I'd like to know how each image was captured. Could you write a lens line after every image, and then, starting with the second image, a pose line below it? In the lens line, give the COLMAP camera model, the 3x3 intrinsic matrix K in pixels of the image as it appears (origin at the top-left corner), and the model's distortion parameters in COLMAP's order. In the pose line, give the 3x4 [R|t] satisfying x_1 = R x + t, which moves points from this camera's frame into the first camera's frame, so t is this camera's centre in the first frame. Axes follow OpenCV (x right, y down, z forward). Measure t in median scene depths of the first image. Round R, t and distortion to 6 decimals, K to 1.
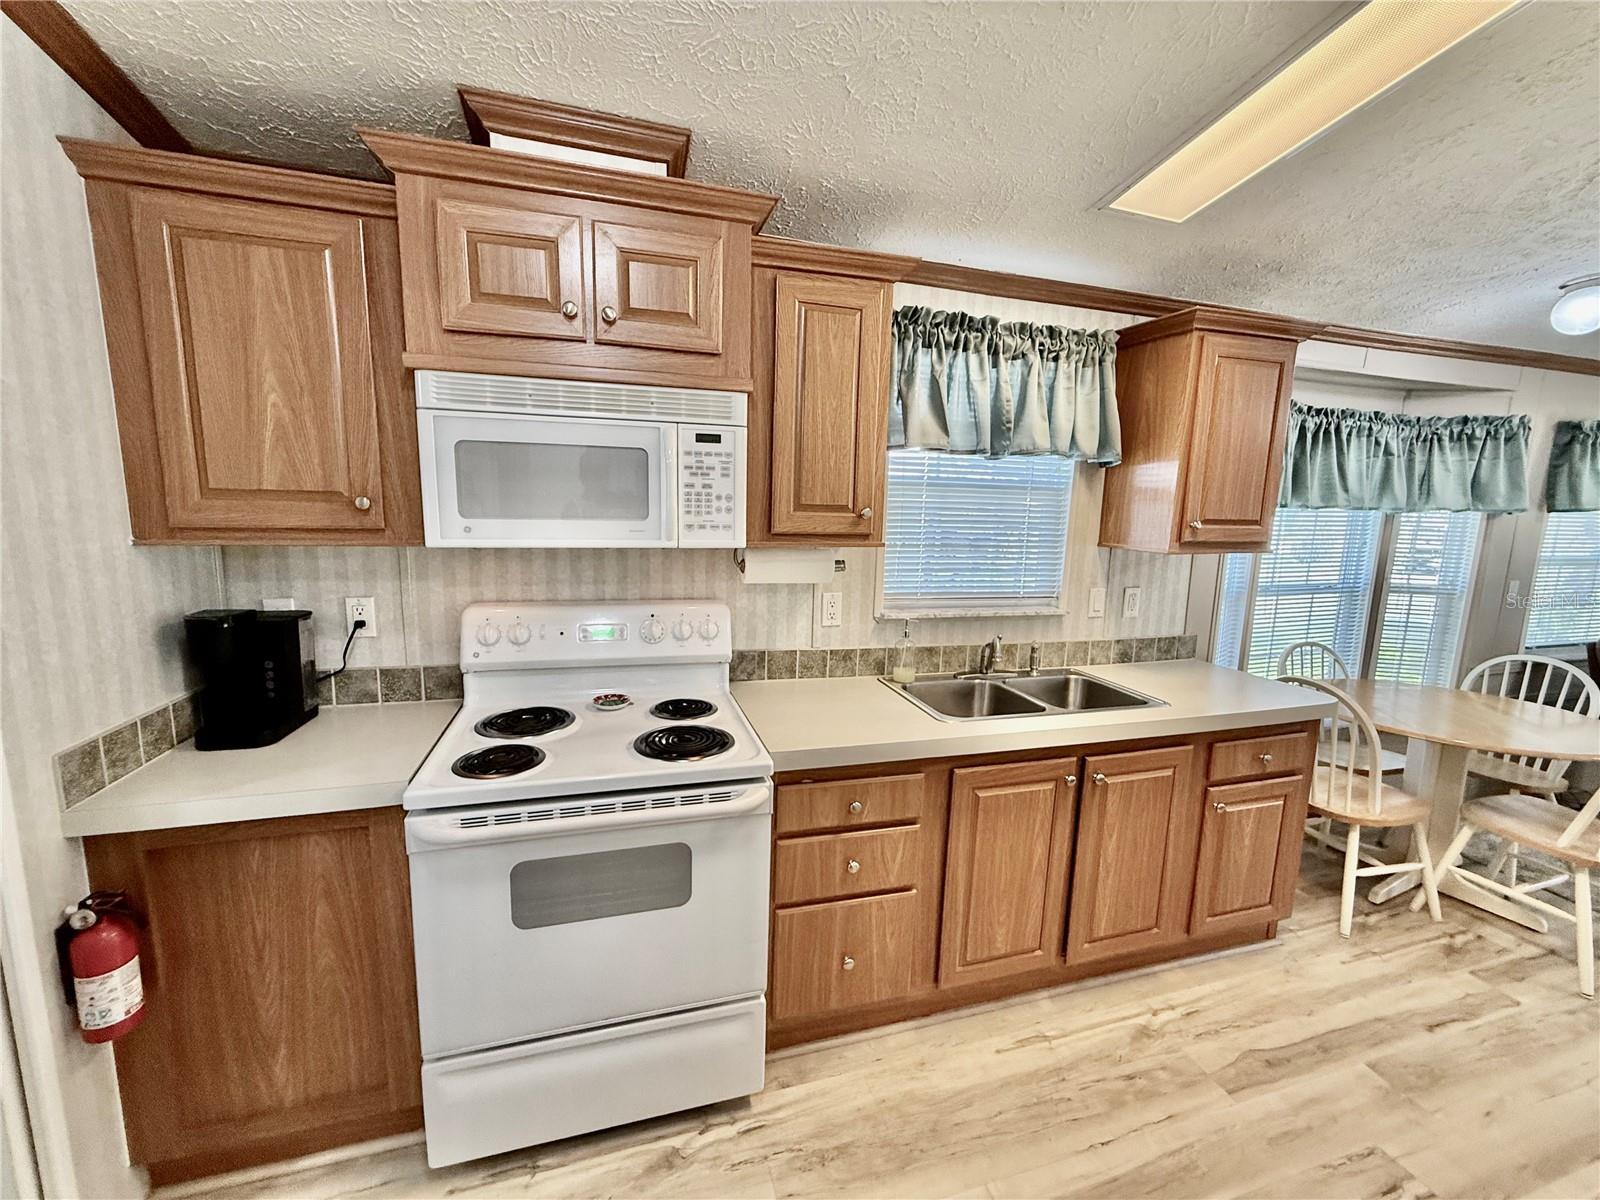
lens RADIAL K [[639.4, 0, 796.5], [0, 639.4, 598.6], [0, 0, 1]] dist [-0.000204, -0.000416]
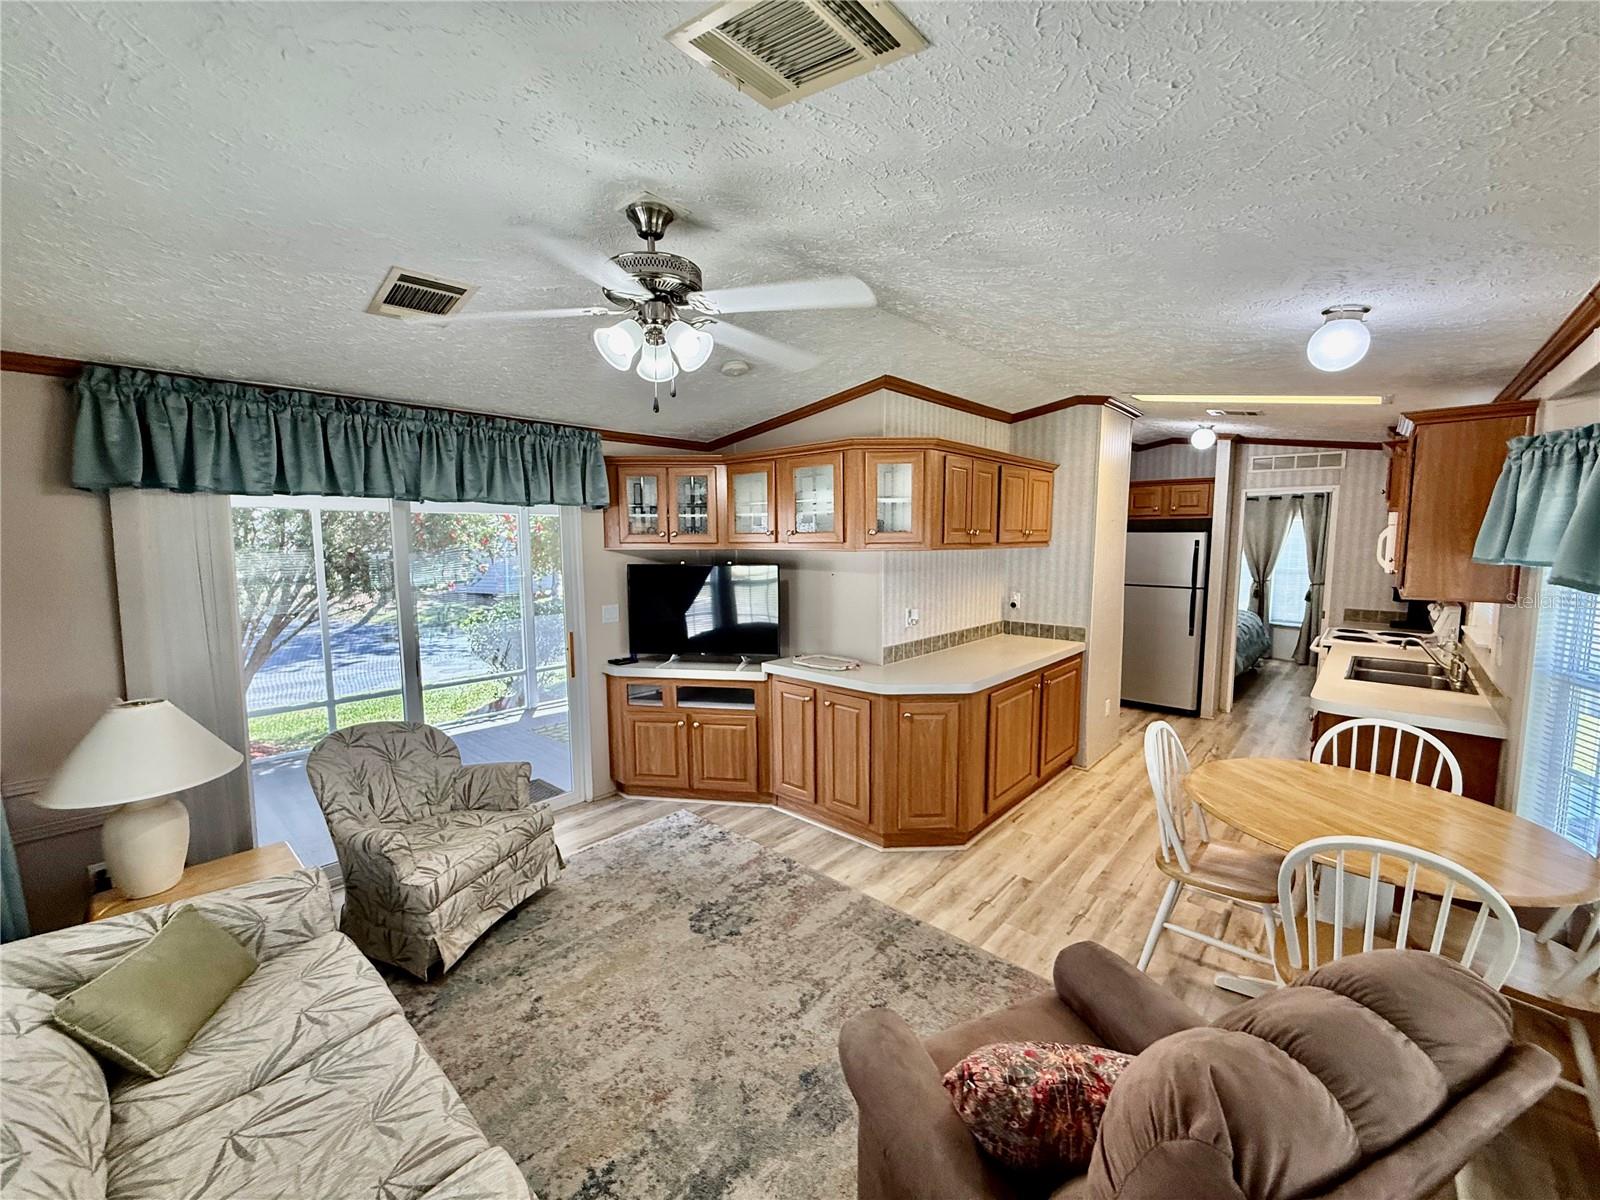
lens RADIAL K [[639.4, 0, 796.5], [0, 639.4, 598.6], [0, 0, 1]] dist [-0.000204, -0.000416]
pose [[-0.856558, 0.030936, -0.515123, 2.458550], [-0.093316, 0.972461, 0.213570, -0.233979], [0.507544, 0.231004, -0.830082, 1.501430]]
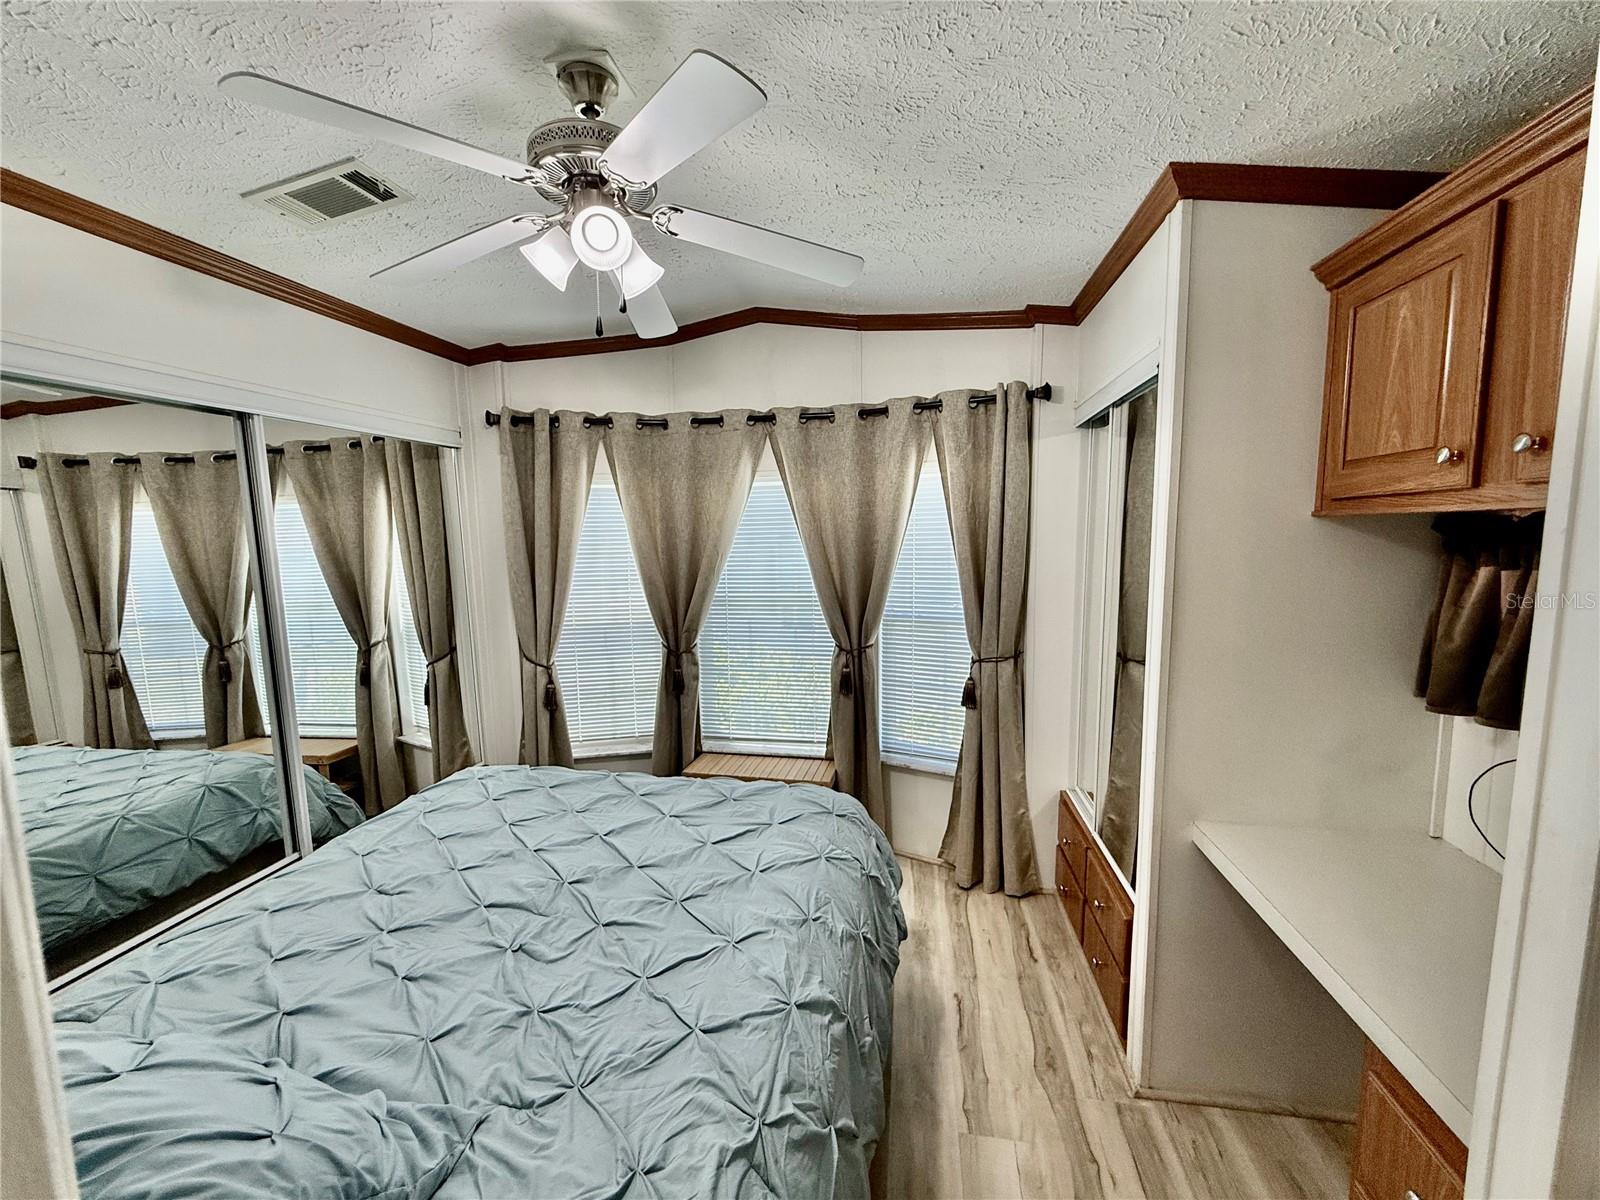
lens RADIAL K [[639.4, 0, 796.5], [0, 639.4, 598.6], [0, 0, 1]] dist [-0.000204, -0.000416]
pose [[-0.449792, 0.078150, -0.889708, -0.682836], [-0.127149, 0.980415, 0.150398, -0.068063], [0.884036, 0.180773, -0.431046, 0.151422]]
